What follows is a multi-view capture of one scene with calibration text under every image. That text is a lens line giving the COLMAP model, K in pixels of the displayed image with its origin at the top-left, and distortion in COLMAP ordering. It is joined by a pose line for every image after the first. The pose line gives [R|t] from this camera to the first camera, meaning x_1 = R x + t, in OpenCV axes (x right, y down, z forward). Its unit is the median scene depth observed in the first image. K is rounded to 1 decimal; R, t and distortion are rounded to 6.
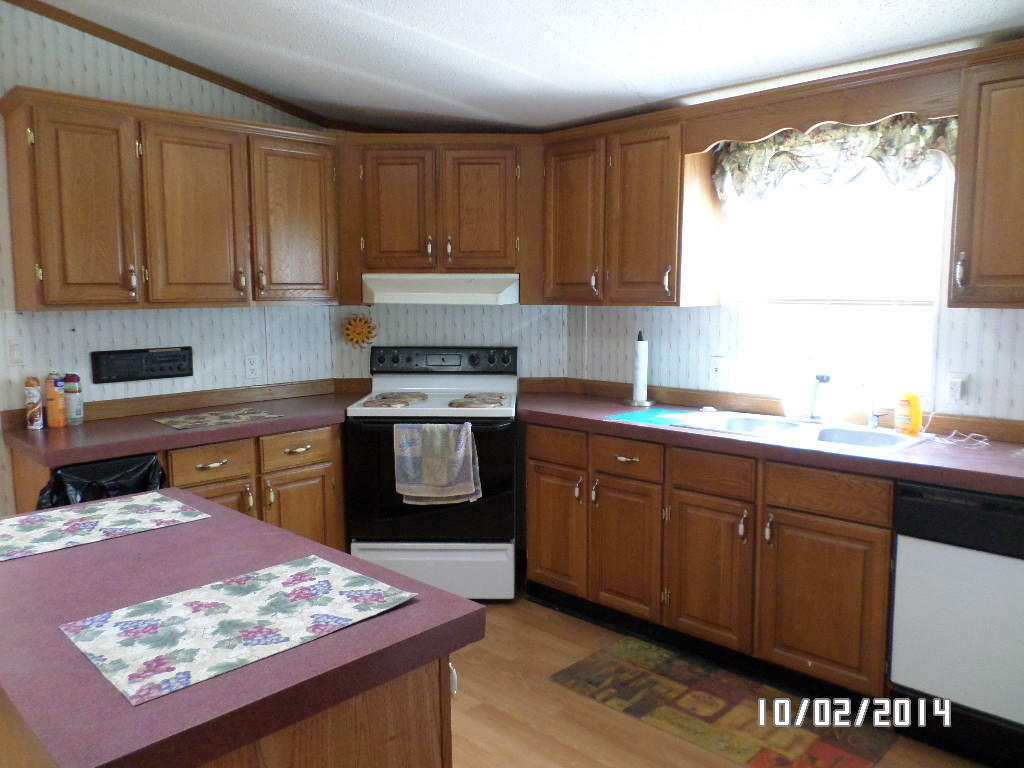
lens RADIAL K [[784.4, 0, 513.1], [0, 784.4, 378.8], [0, 0, 1]] dist [-0.012853, -0.003693]
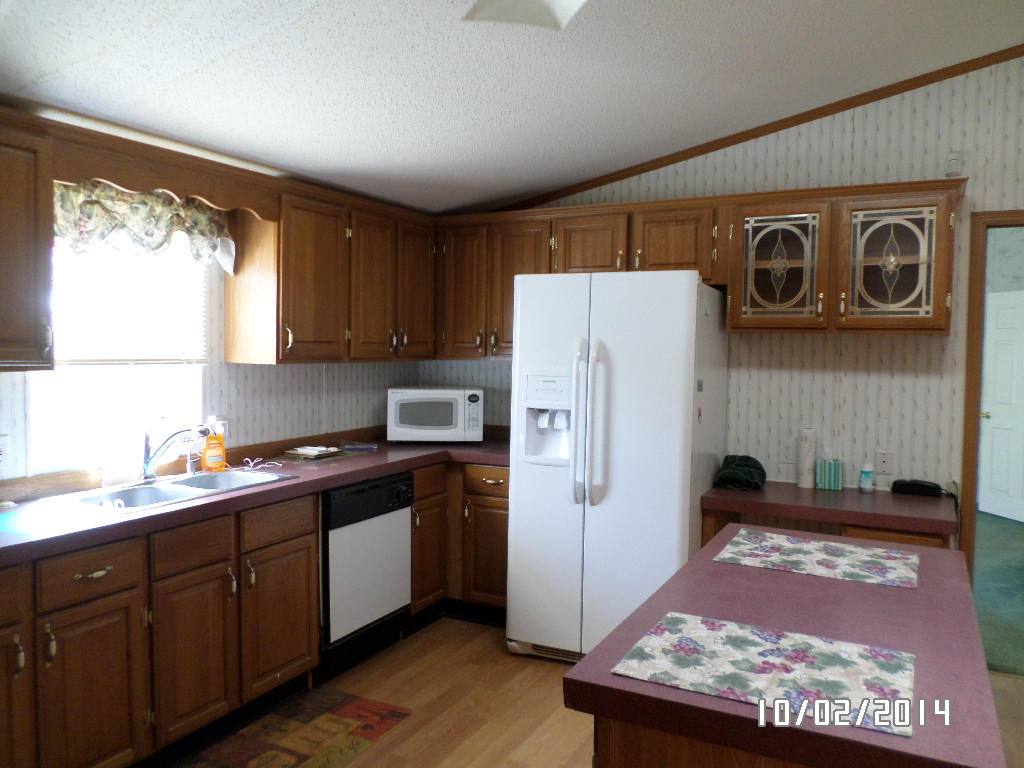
lens RADIAL K [[784.4, 0, 513.8], [0, 784.4, 391.2], [0, 0, 1]] dist [-0.012853, -0.003693]
pose [[-0.302064, -0.040075, 0.952445, -1.158358], [0.093593, 0.993042, 0.071466, -0.141410], [-0.948682, 0.110730, -0.296211, 1.413580]]
